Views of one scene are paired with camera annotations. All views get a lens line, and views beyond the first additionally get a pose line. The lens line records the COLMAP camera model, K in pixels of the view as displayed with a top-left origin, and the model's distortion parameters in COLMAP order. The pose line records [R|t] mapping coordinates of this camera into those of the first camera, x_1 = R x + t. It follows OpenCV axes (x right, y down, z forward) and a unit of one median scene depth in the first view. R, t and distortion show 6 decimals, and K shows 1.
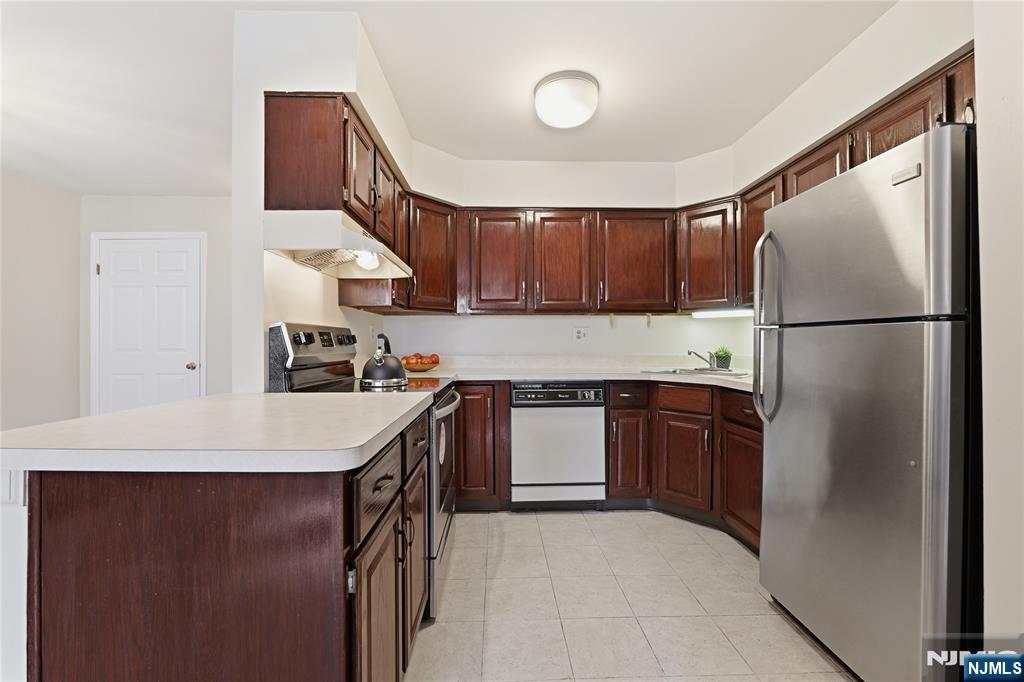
lens RADIAL K [[423.1, 0, 509.7], [0, 423.1, 342.7], [0, 0, 1]] dist [-0.012888, 0.001373]
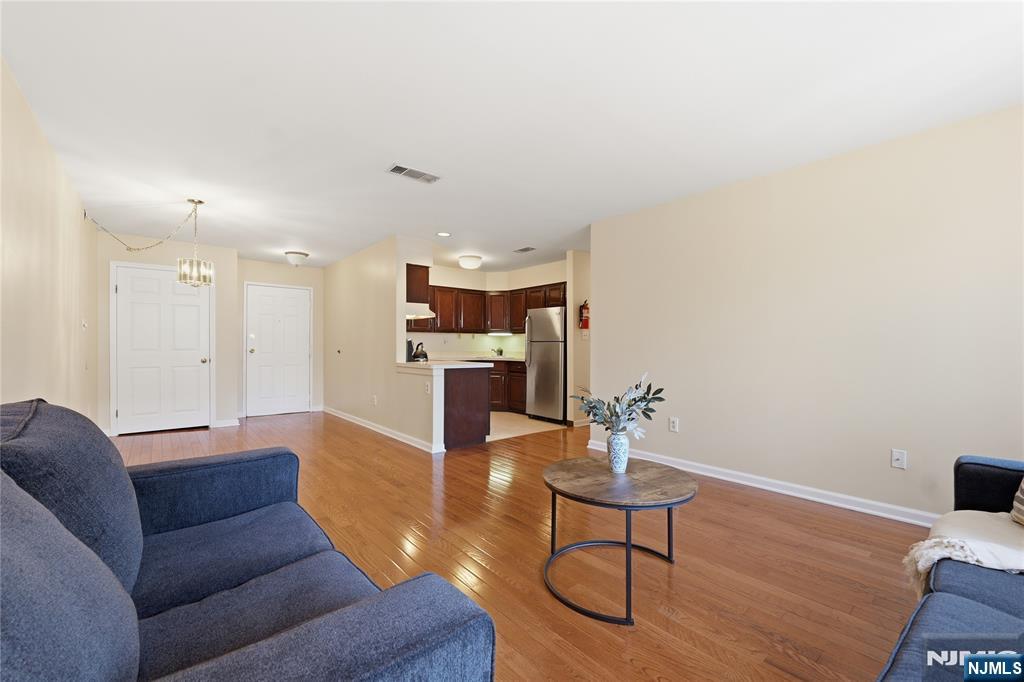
lens RADIAL K [[423.1, 0, 516.4], [0, 423.1, 336.5], [0, 0, 1]] dist [-0.012888, 0.001373]
pose [[0.771355, 0.015239, 0.636223, -1.178349], [-0.004384, 0.999817, -0.018633, -0.008813], [-0.636390, 0.011583, 0.771280, -1.153891]]
